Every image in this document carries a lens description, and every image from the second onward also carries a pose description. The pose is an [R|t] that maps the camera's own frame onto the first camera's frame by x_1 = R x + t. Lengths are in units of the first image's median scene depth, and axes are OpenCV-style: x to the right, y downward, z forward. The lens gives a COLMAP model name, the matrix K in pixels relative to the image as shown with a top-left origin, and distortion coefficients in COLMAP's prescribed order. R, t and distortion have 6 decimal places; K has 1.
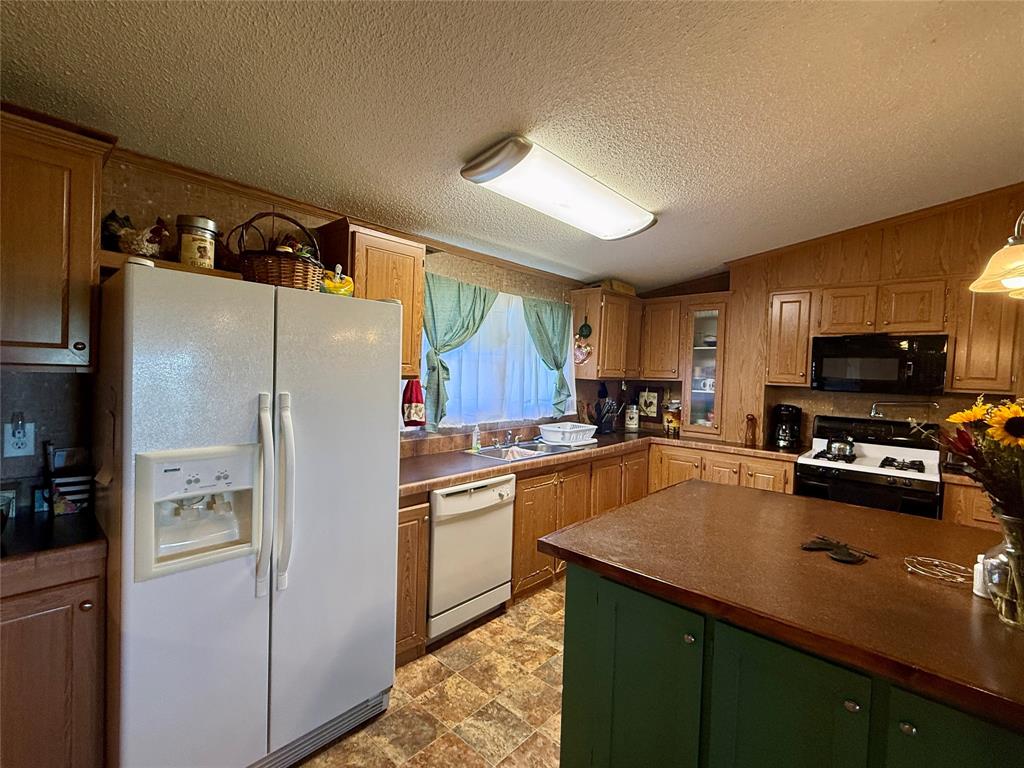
lens RADIAL K [[459.4, 0, 512.7], [0, 459.4, 385.9], [0, 0, 1]] dist [-0.000638, 0.000407]
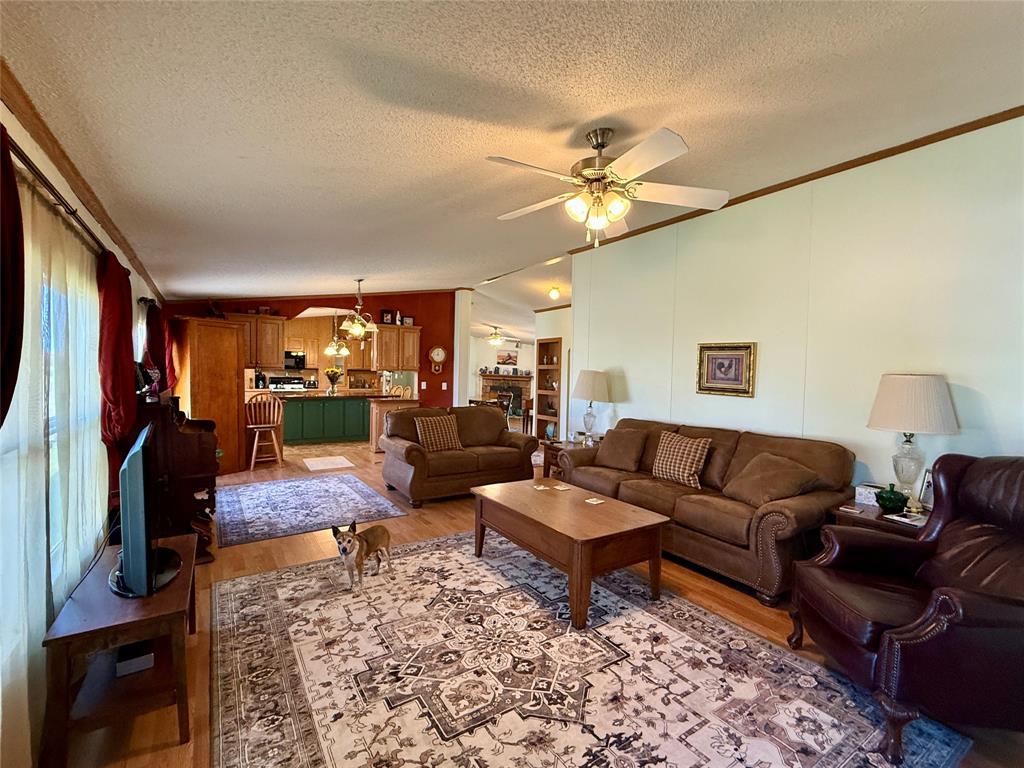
lens RADIAL K [[459.4, 0, 511.8], [0, 459.4, 387.8], [0, 0, 1]] dist [-0.000638, 0.000407]
pose [[0.242799, -0.063423, 0.968001, -2.153987], [0.017947, 0.997983, 0.060886, -0.022390], [-0.969911, 0.002589, 0.243447, -1.458219]]
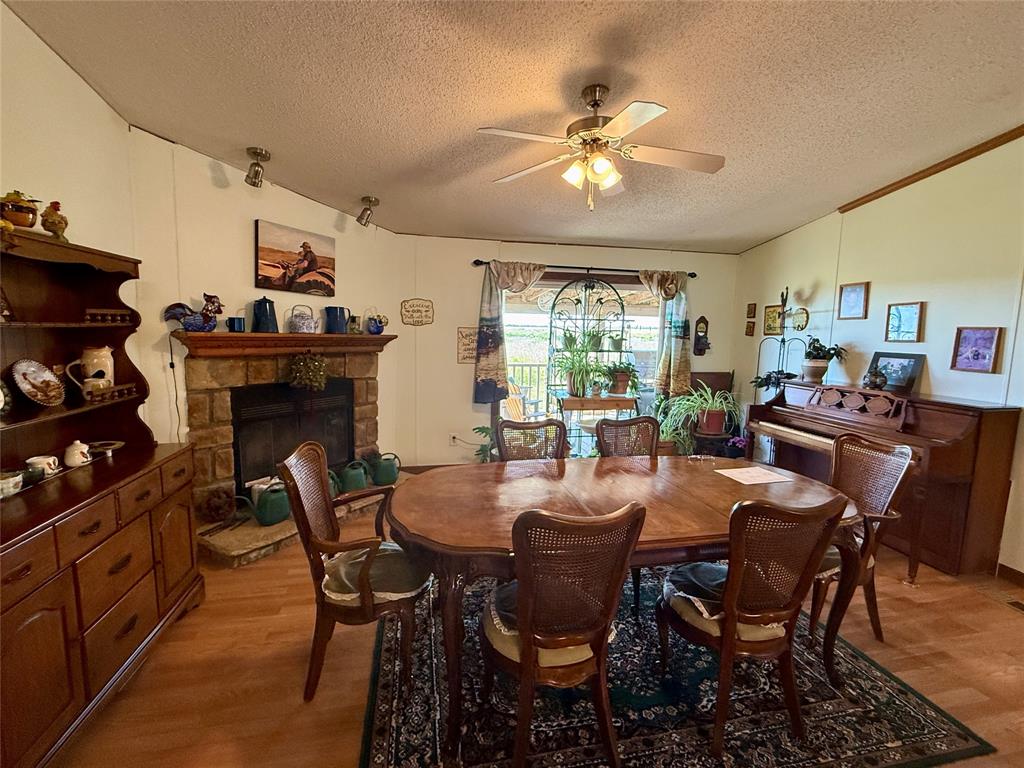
lens RADIAL K [[459.4, 0, 513.7], [0, 459.4, 379.6], [0, 0, 1]] dist [-0.000638, 0.000407]
pose [[-0.818941, -0.112311, 0.562780, 1.105006], [-0.020608, 0.985786, 0.166740, 0.039775], [-0.573507, 0.124952, -0.809615, 0.263907]]
